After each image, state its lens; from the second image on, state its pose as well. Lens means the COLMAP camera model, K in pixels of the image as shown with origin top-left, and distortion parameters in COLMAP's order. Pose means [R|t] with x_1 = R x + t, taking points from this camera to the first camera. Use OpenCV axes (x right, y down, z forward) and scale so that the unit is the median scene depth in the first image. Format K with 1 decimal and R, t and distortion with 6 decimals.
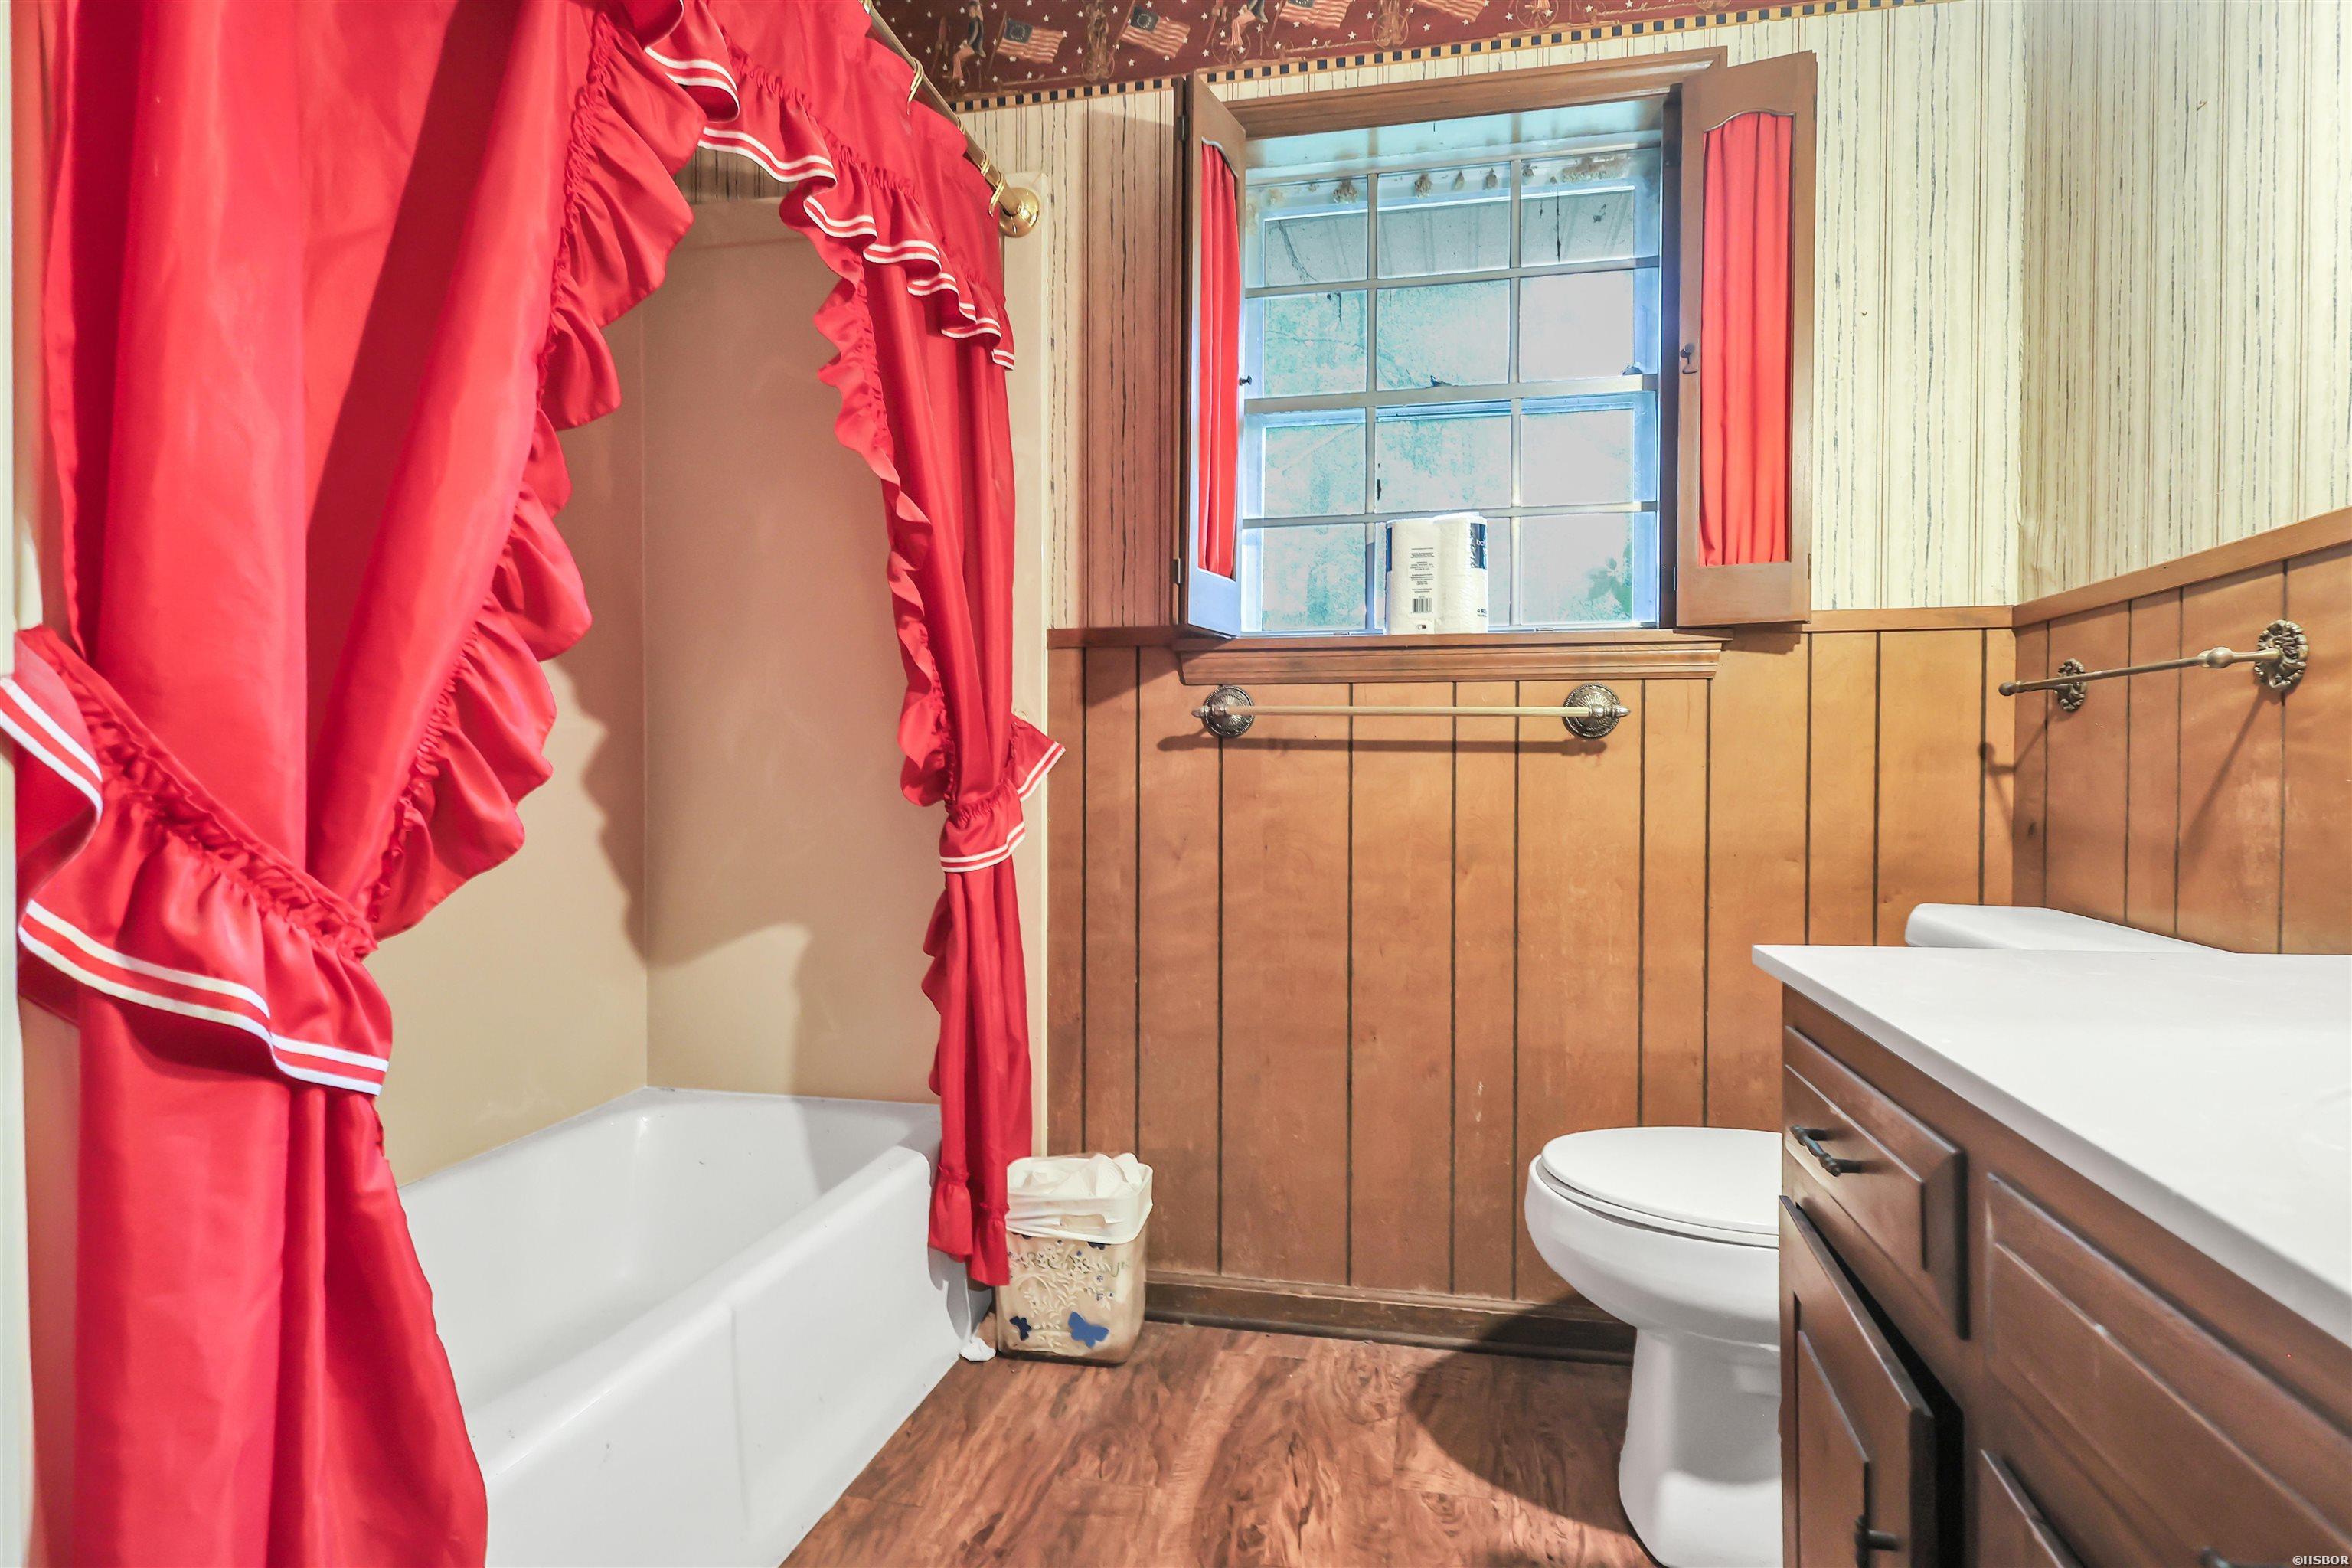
lens RADIAL K [[1242.7, 0, 1171.1], [0, 1242.7, 775.1], [0, 0, 1]] dist [-0.000946, 0.001711]
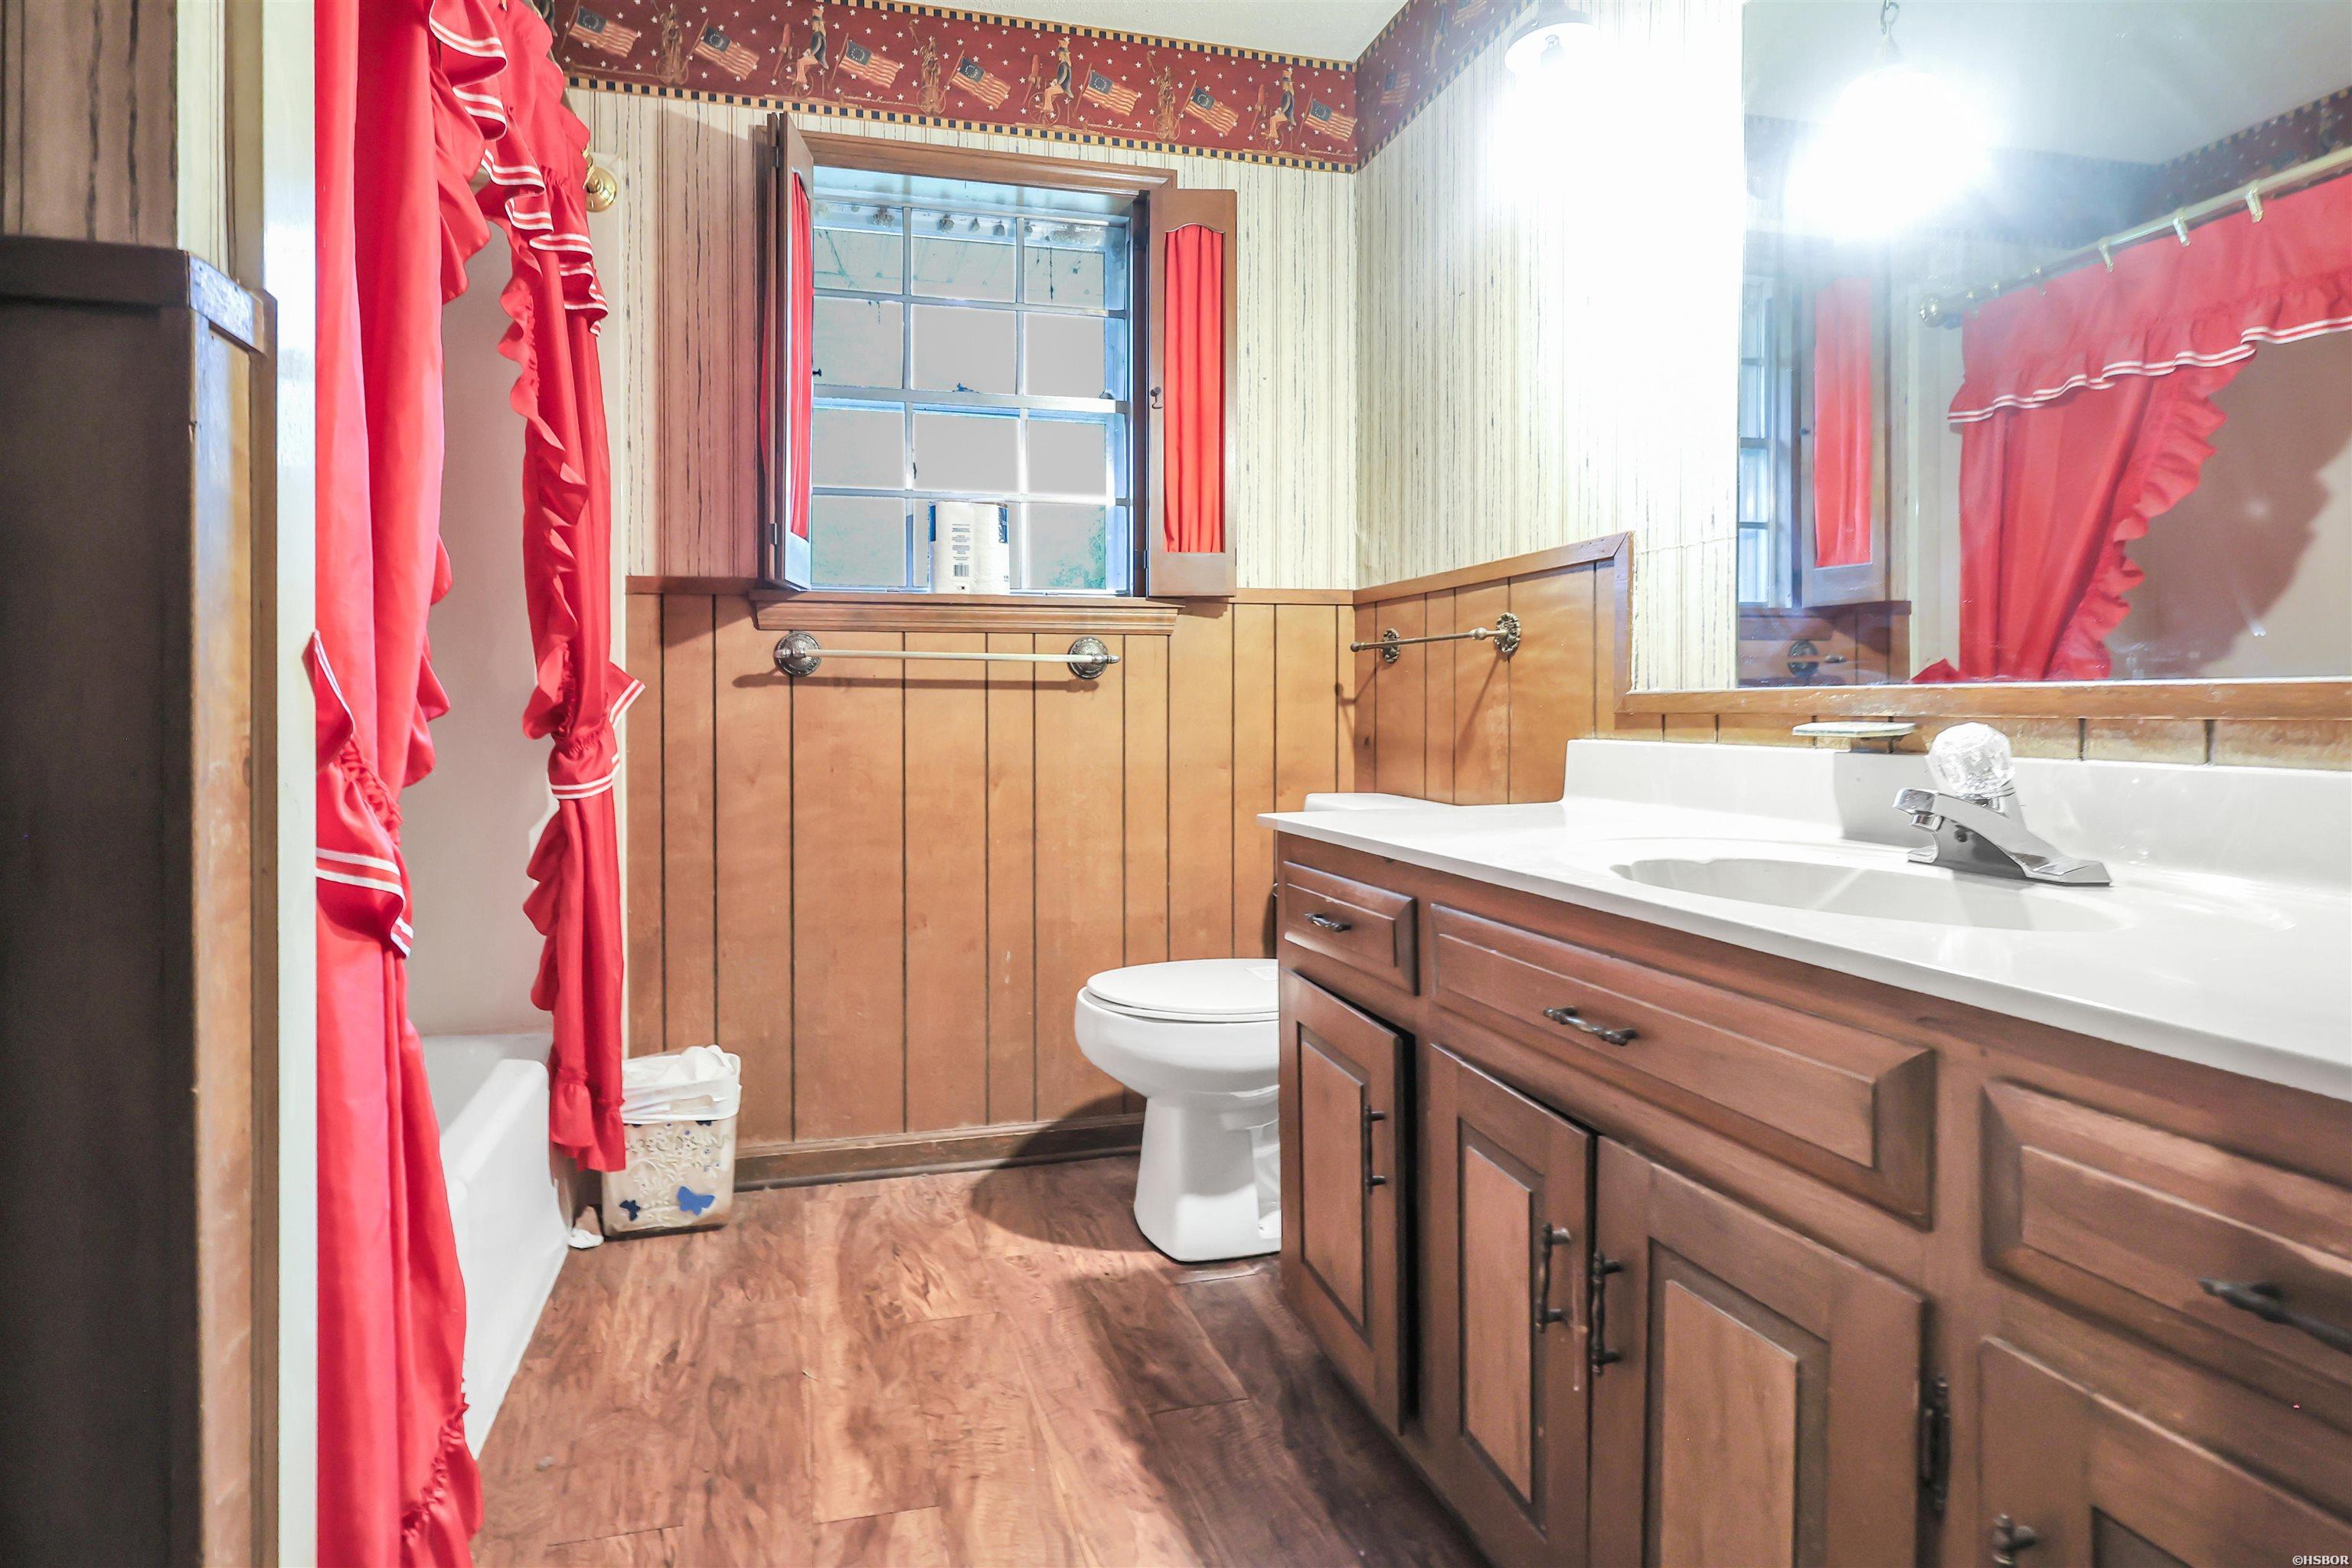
lens RADIAL K [[1126.5, 0, 1166.2], [0, 1126.5, 697.8], [0, 0, 1]] dist [-0.000492, 0.000069]
pose [[0.895545, -0.001622, 0.444968, -0.114877], [0.006541, 0.999933, -0.009520, 0.001951], [-0.444923, 0.011436, 0.895496, -0.093352]]
